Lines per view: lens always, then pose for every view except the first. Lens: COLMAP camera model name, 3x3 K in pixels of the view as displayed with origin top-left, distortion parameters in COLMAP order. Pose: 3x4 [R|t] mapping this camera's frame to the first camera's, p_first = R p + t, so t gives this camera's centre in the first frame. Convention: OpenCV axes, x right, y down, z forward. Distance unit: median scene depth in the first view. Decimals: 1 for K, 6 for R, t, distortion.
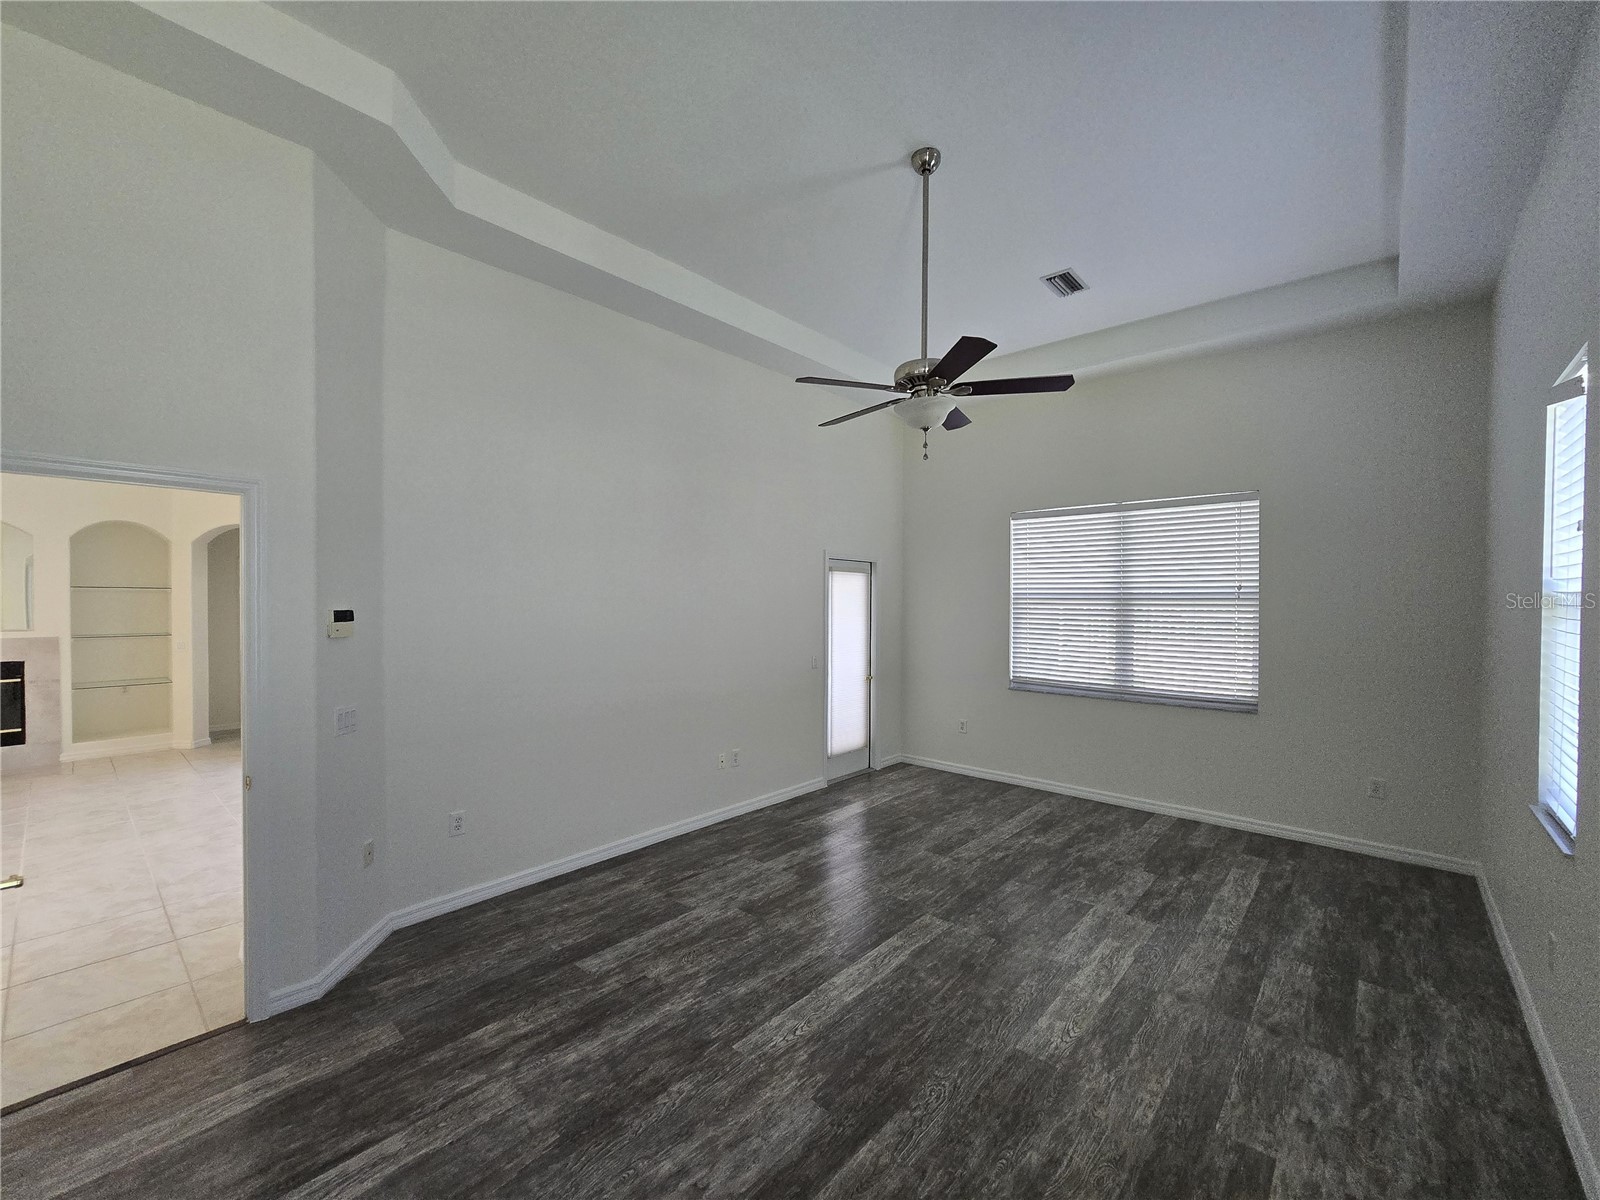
lens RADIAL K [[659.0, 0, 802.8], [0, 659.0, 610.0], [0, 0, 1]] dist [-0.007863, 0.002820]
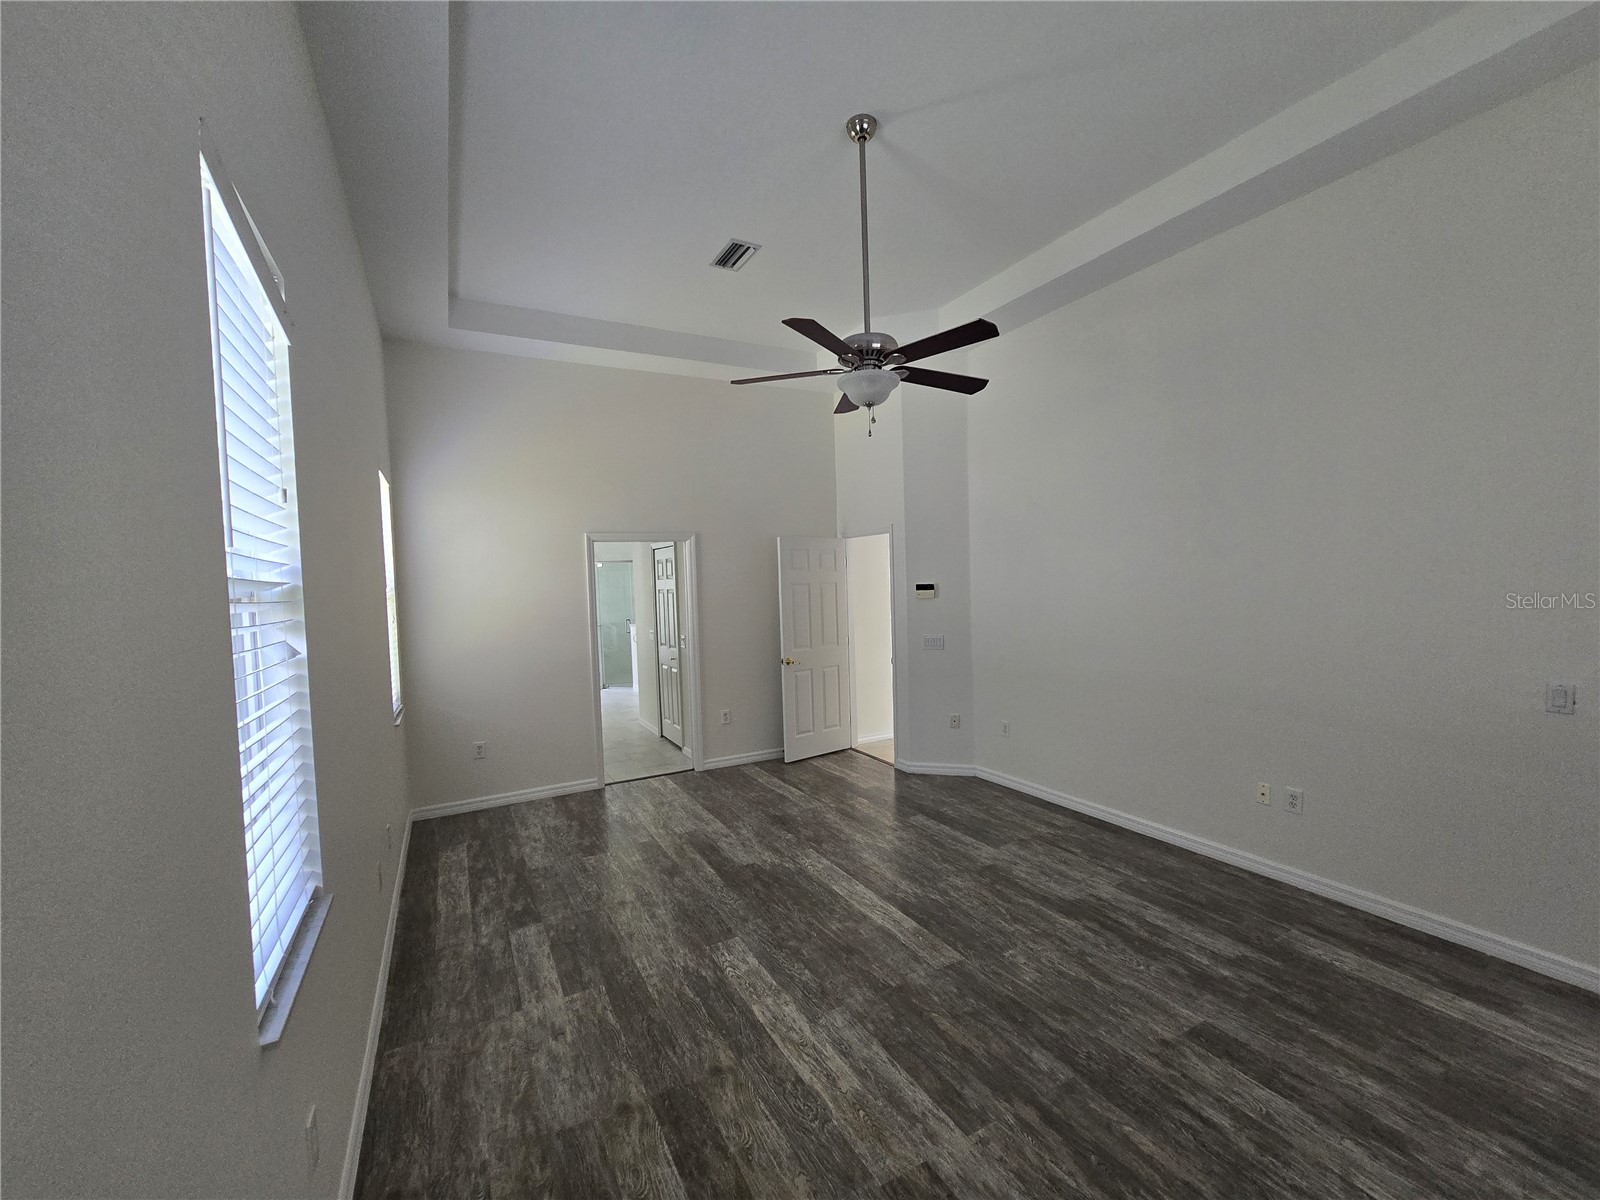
lens RADIAL K [[659.0, 0, 798.9], [0, 659.0, 611.0], [0, 0, 1]] dist [-0.007863, 0.002820]
pose [[-0.349357, 0.049349, -0.935689, 1.029587], [0.012079, 0.998766, 0.048166, -0.015785], [0.936912, 0.005525, -0.349522, 1.109279]]
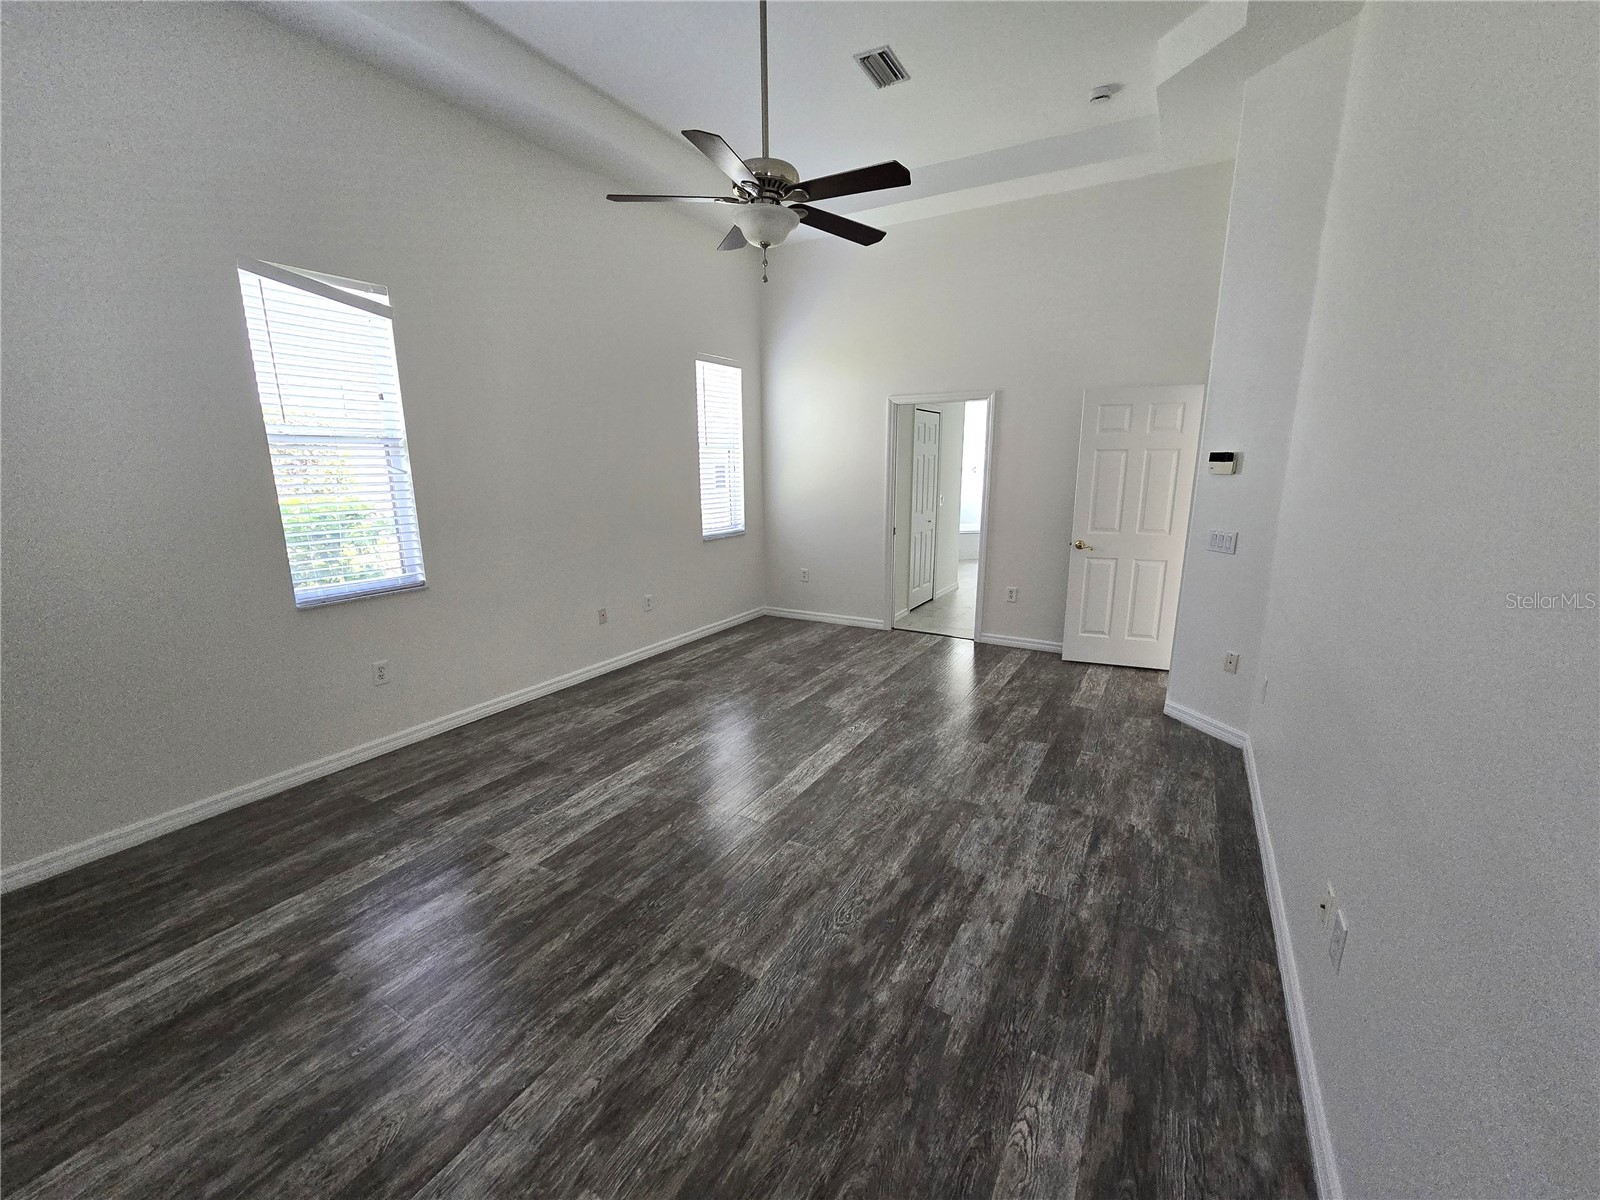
lens RADIAL K [[659.0, 0, 803.0], [0, 659.0, 611.2], [0, 0, 1]] dist [-0.007863, 0.002820]
pose [[-0.980476, 0.043818, -0.191693, 0.294700], [-0.003961, 0.970257, 0.242045, -0.004406], [0.196597, 0.238078, -0.951141, 1.773098]]
